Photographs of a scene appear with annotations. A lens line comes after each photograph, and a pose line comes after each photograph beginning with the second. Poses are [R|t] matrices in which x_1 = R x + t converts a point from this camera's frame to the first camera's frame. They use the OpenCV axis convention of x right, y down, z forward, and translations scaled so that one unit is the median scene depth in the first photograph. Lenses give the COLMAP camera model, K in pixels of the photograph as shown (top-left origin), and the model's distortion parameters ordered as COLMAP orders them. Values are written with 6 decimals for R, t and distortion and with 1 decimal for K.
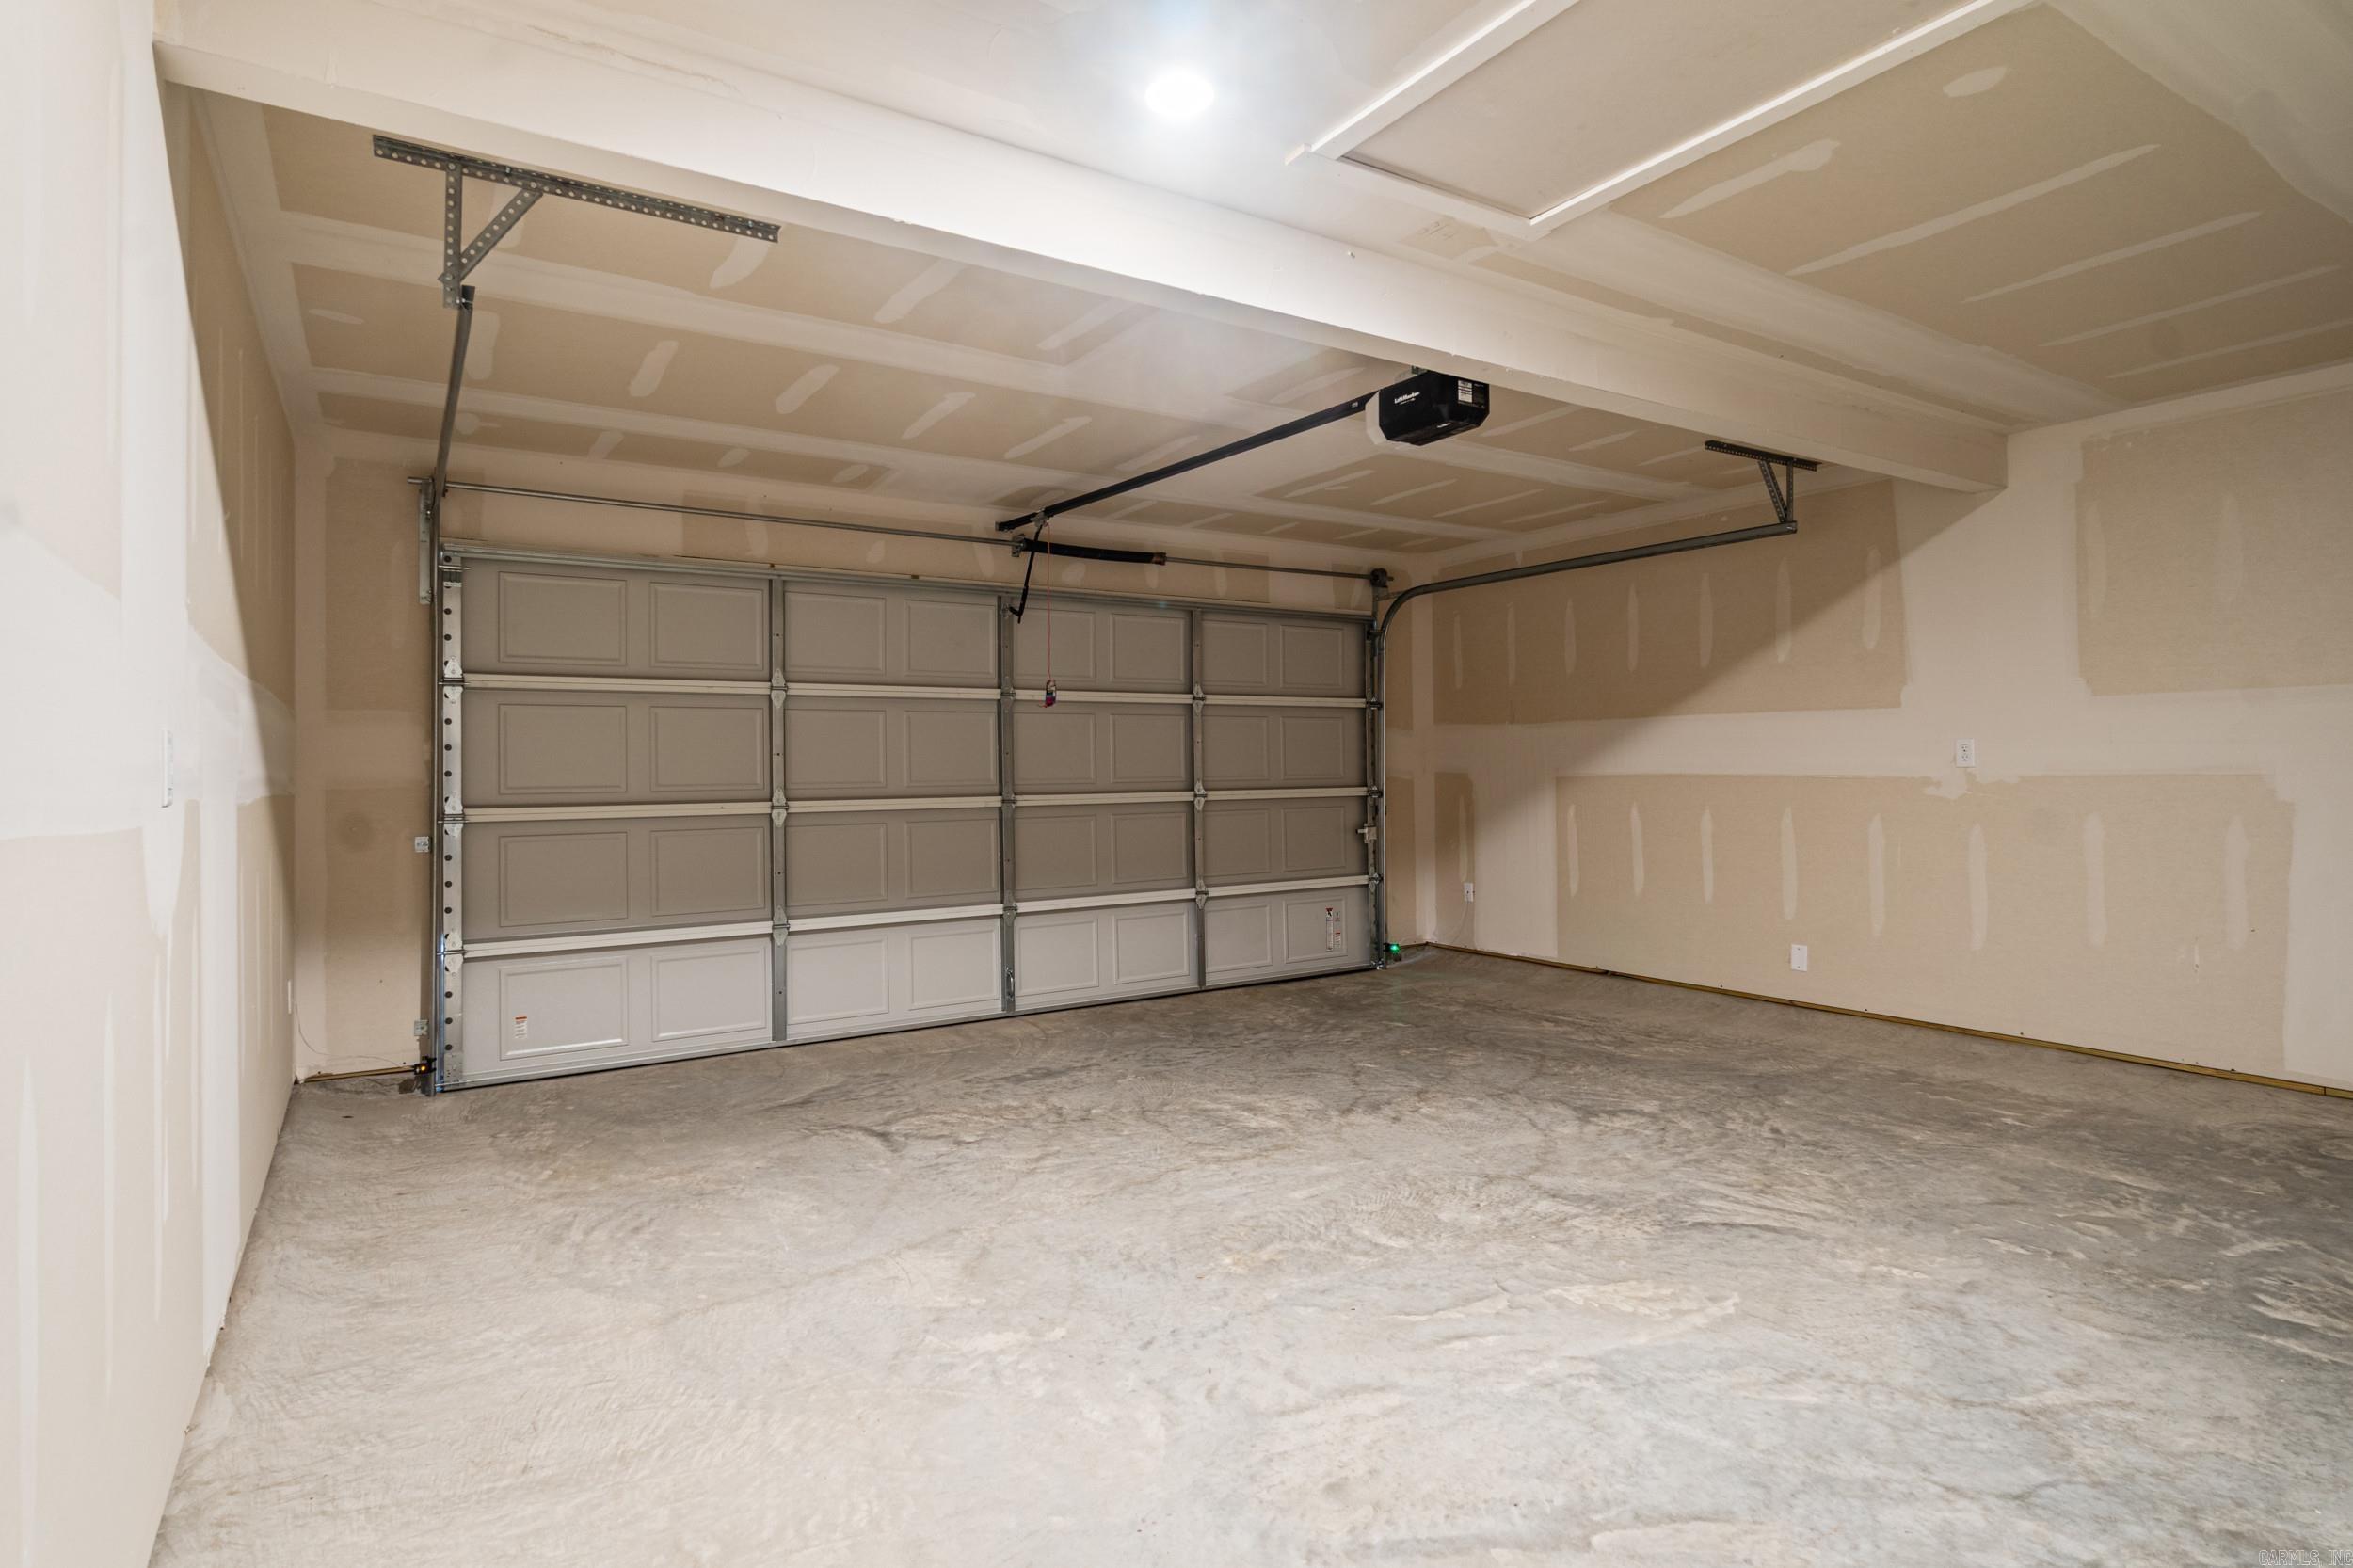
lens RADIAL K [[1180.2, 0, 1155.1], [0, 1180.2, 776.3], [0, 0, 1]] dist [-0.013483, 0.005837]
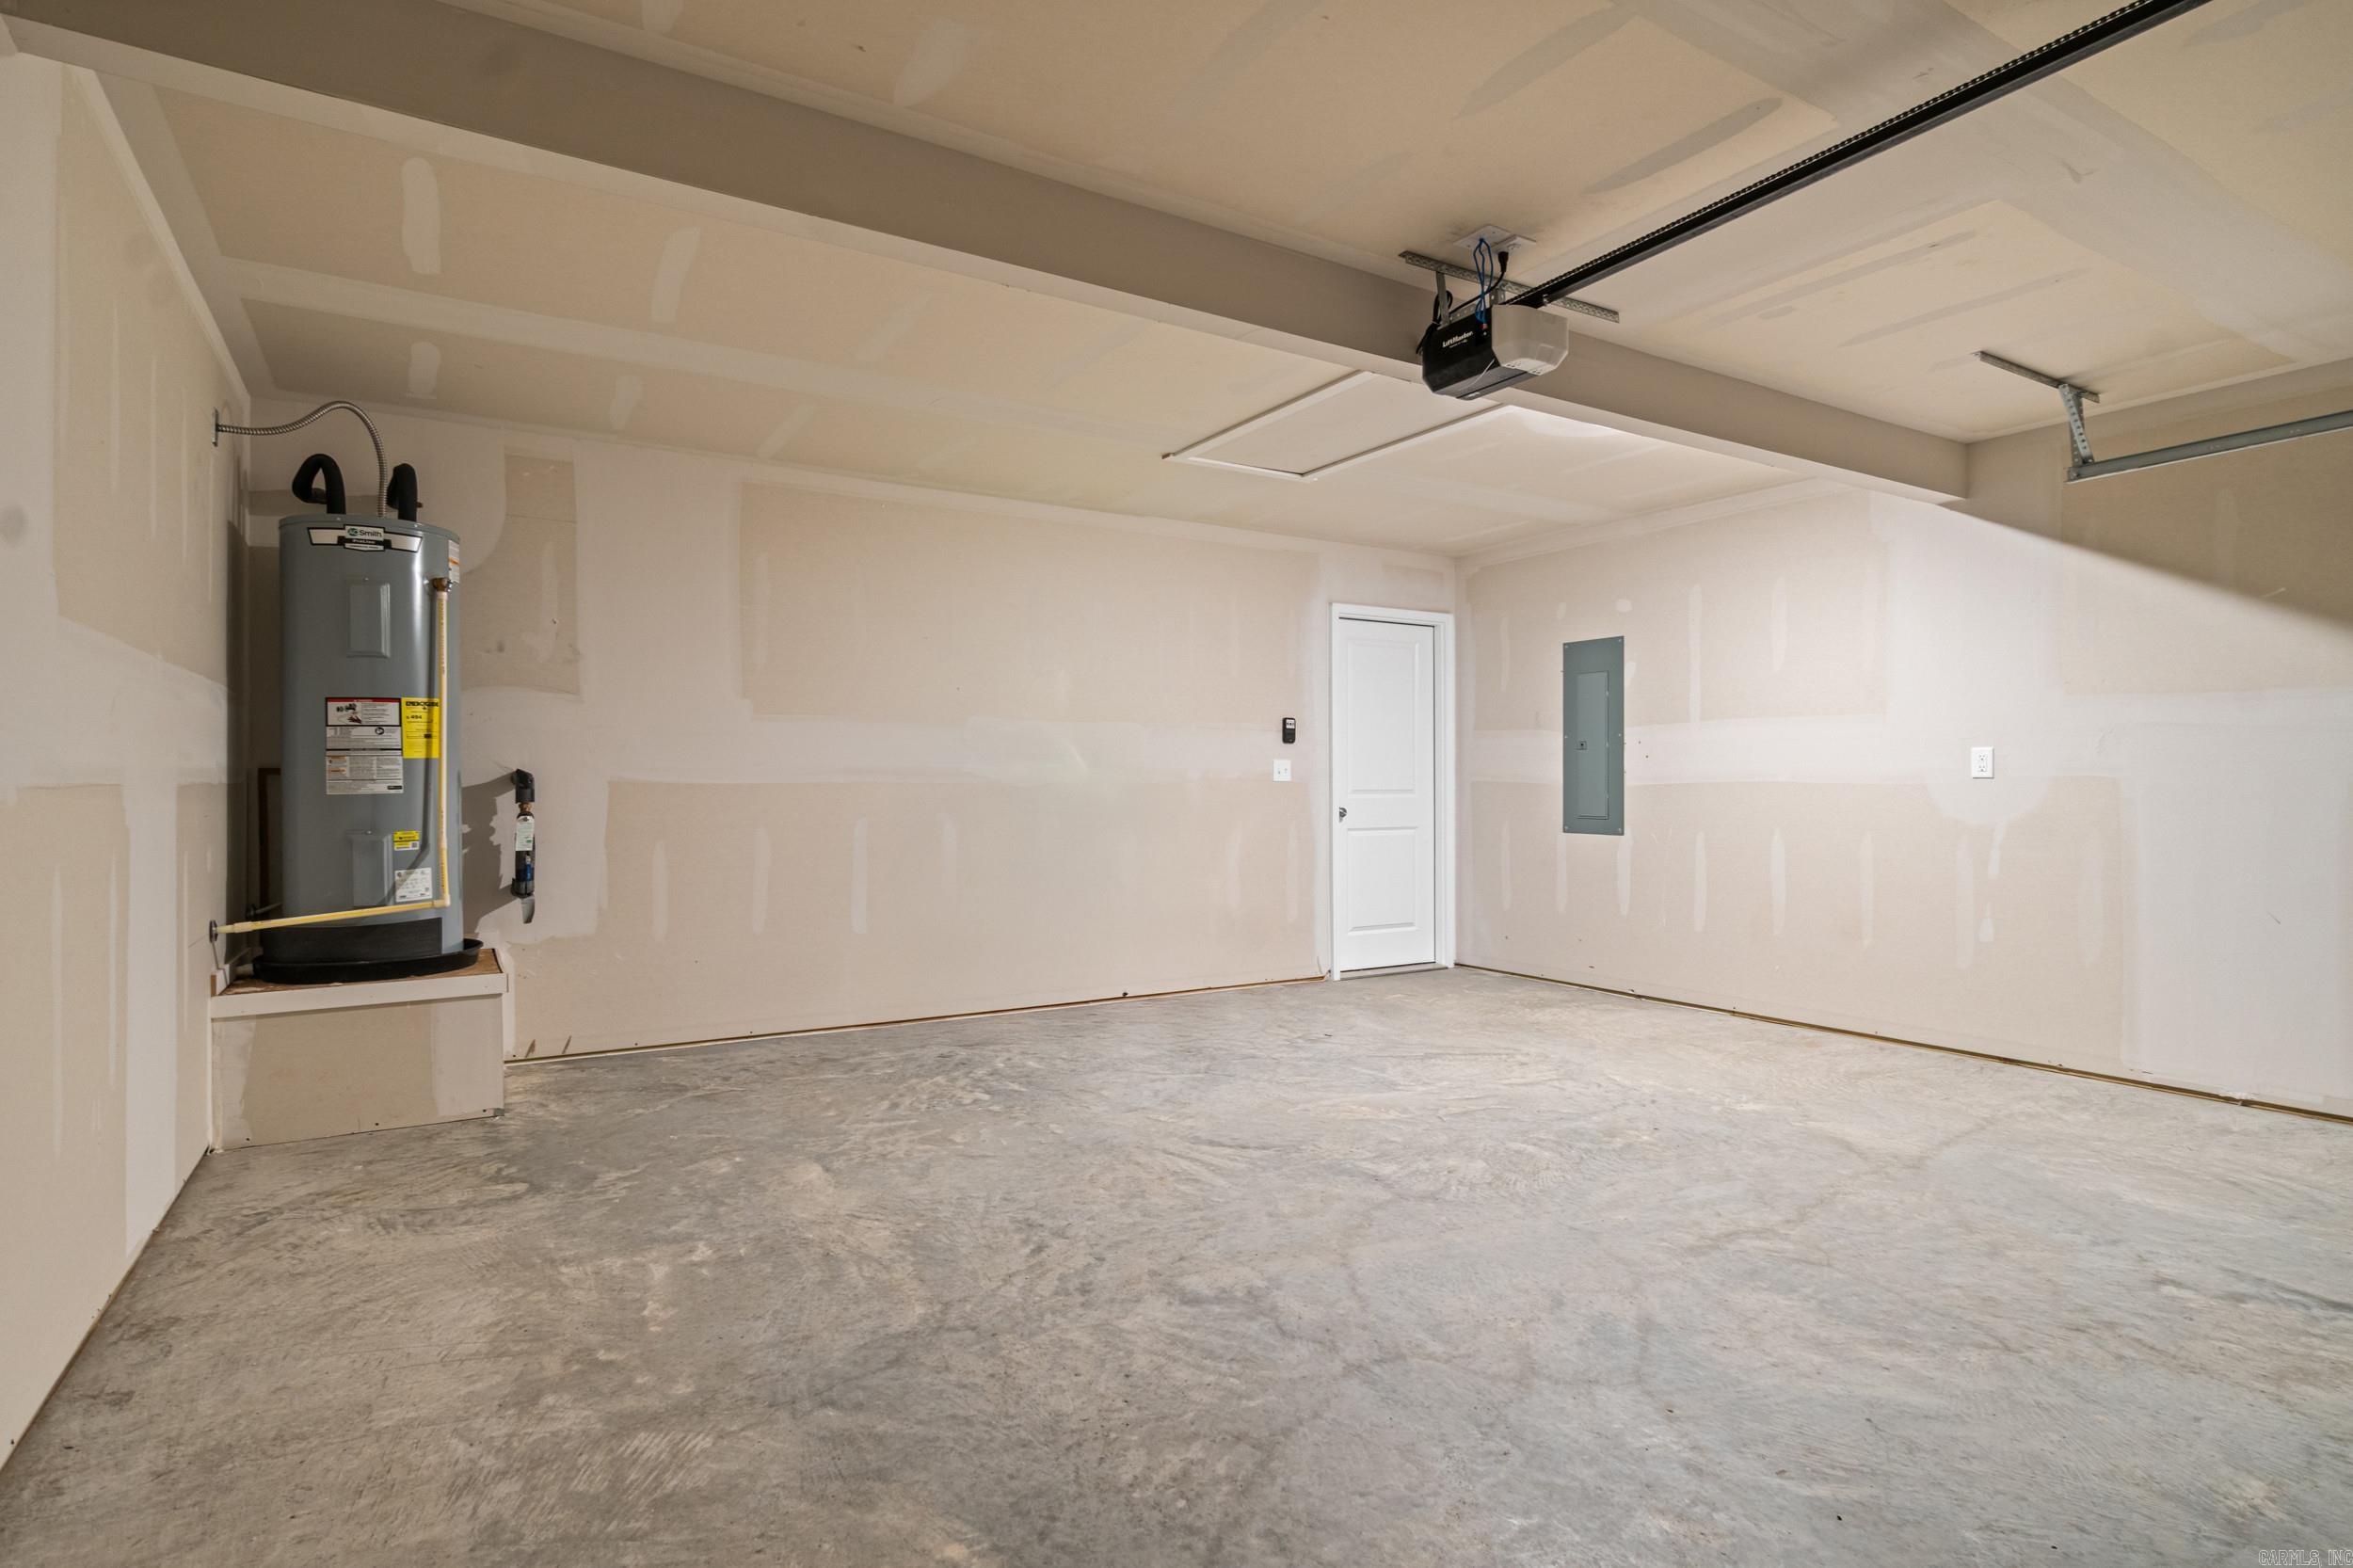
lens RADIAL K [[1180.2, 0, 1155.1], [0, 1180.2, 776.3], [0, 0, 1]] dist [-0.013483, 0.005837]
pose [[-0.999644, 0.012441, 0.023622, 0.521429], [0.012459, 0.999922, 0.000617, -0.000708], [-0.023613, 0.000911, -0.999721, 2.115585]]
